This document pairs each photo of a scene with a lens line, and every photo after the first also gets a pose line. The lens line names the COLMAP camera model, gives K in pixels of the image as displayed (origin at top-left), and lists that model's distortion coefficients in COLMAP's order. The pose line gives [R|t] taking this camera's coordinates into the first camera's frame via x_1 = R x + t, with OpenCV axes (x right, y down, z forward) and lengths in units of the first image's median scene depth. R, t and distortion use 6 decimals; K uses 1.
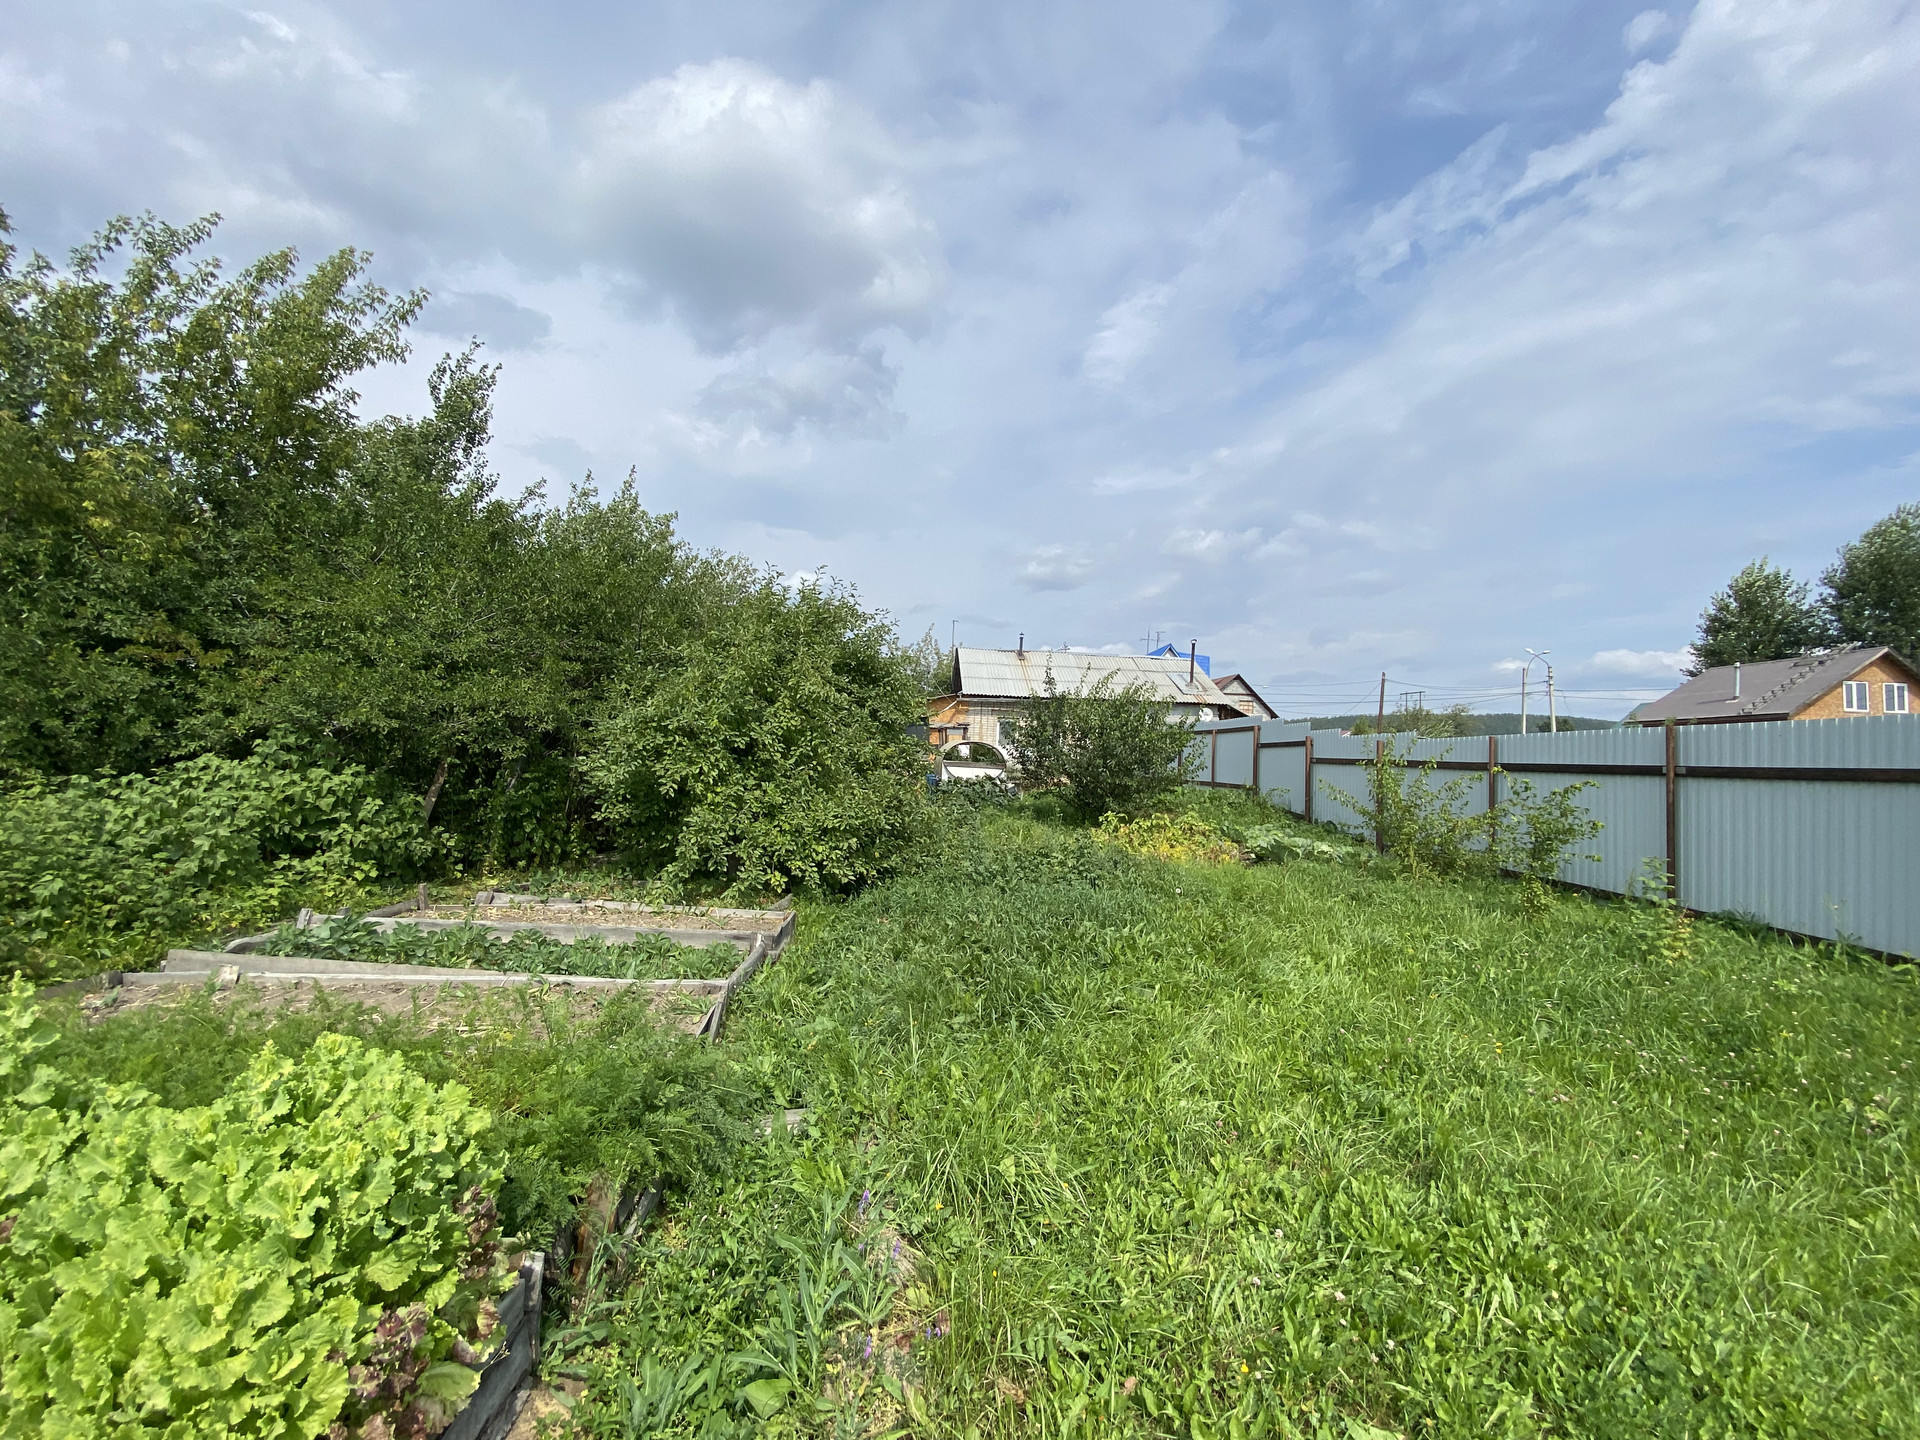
lens RADIAL K [[765.7, 0, 965.8], [0, 765.7, 726.2], [0, 0, 1]] dist [0.012062, -0.017479]
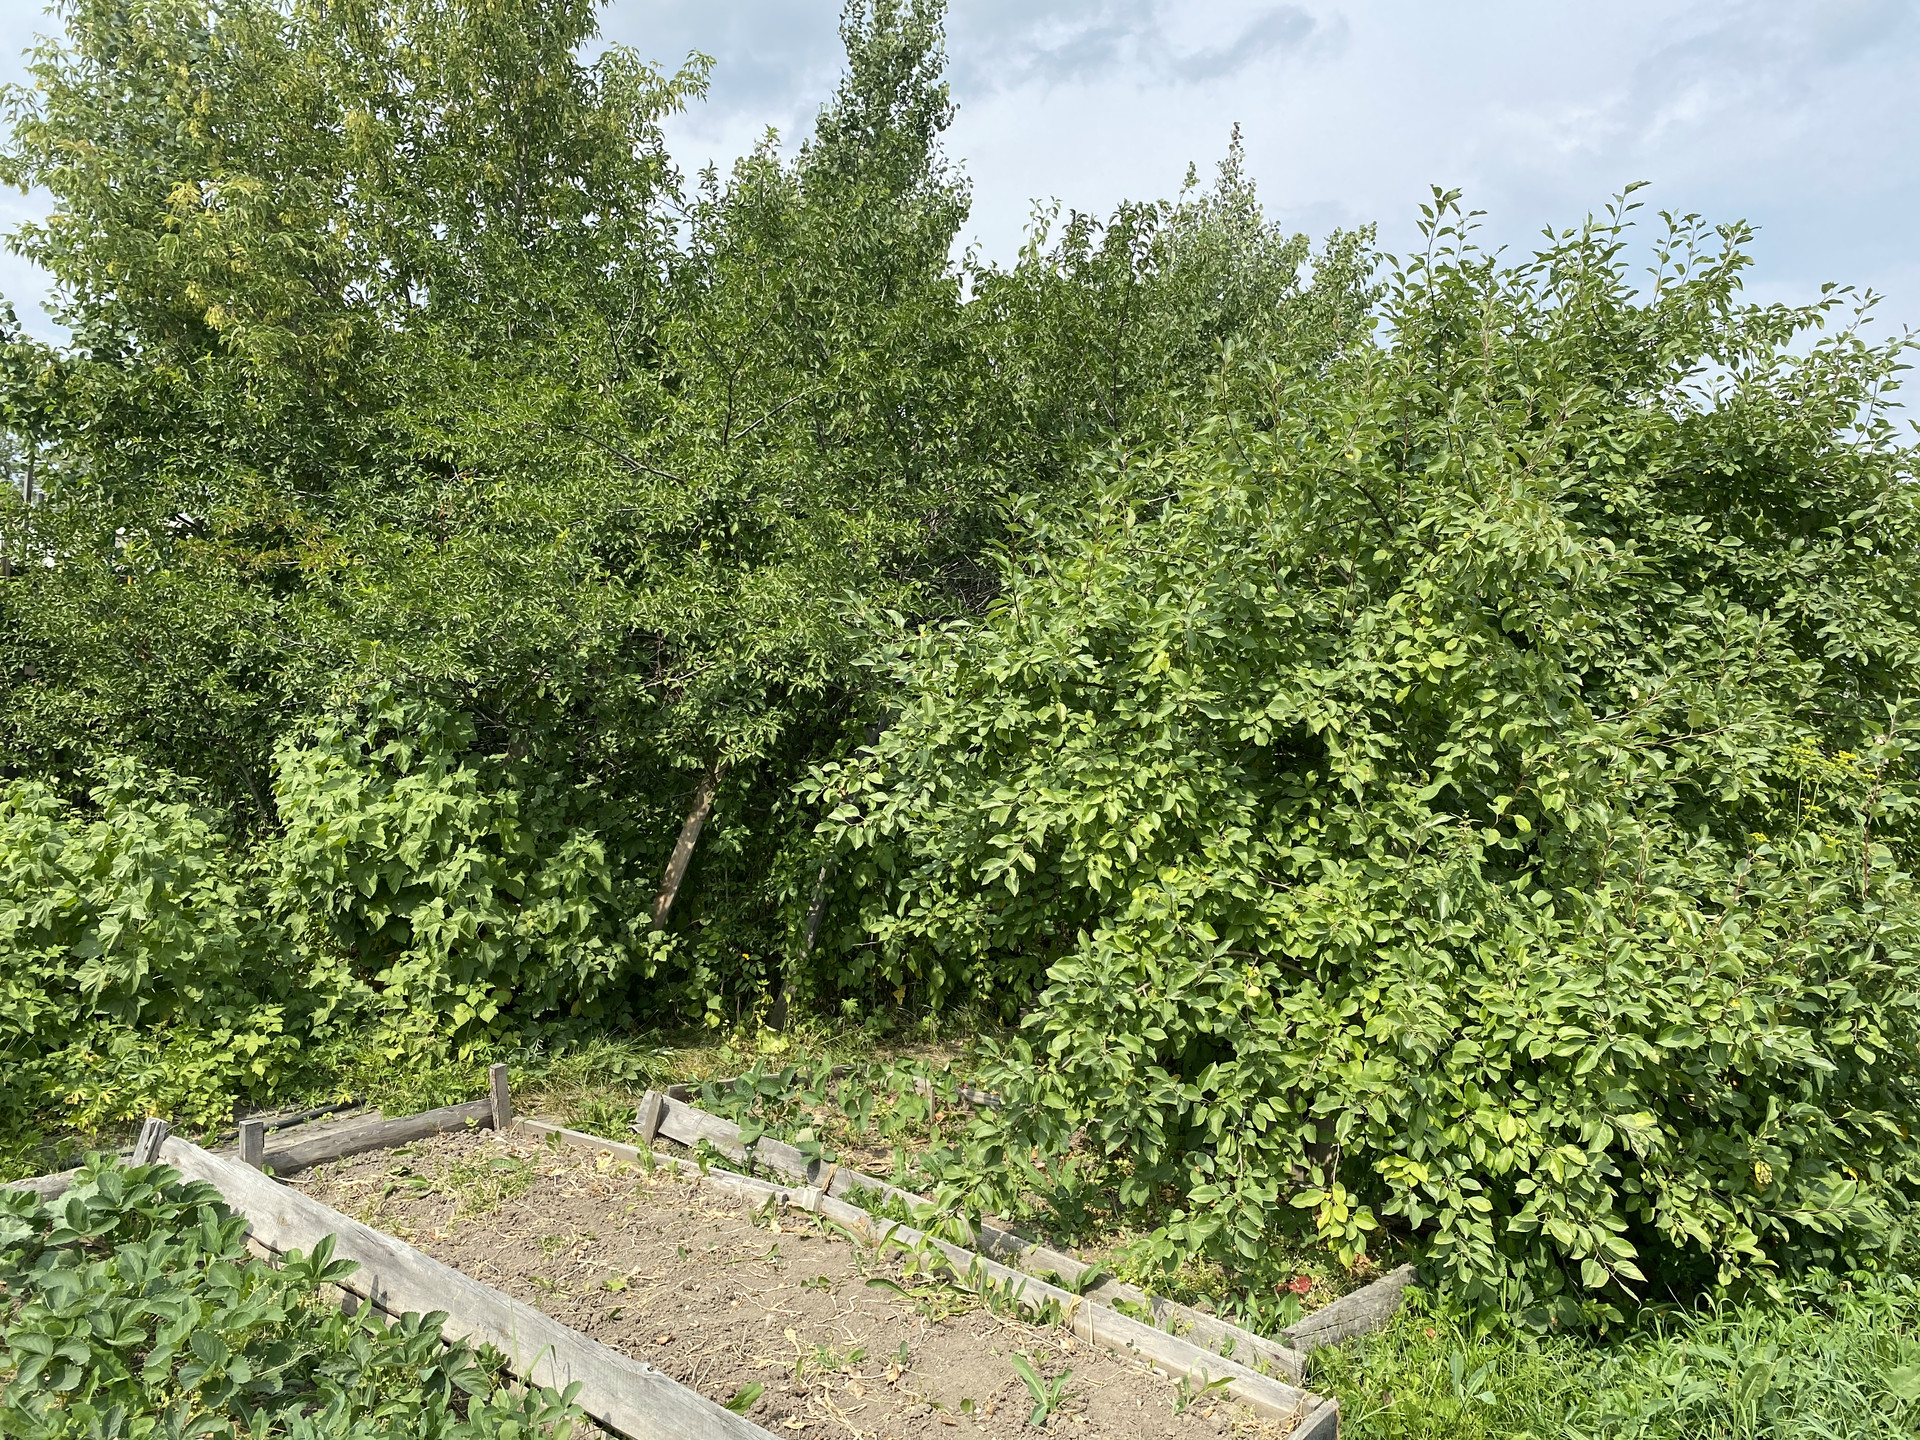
lens RADIAL K [[1464.0, 0, 958.4], [0, 1464.0, 731.8], [0, 0, 1]] dist [0.013912, -0.003434]
pose [[0.769980, 0.008364, -0.638013, -0.012848], [0.006776, 0.999750, 0.021284, 0.010688], [0.638032, -0.020712, 0.769732, 0.487662]]
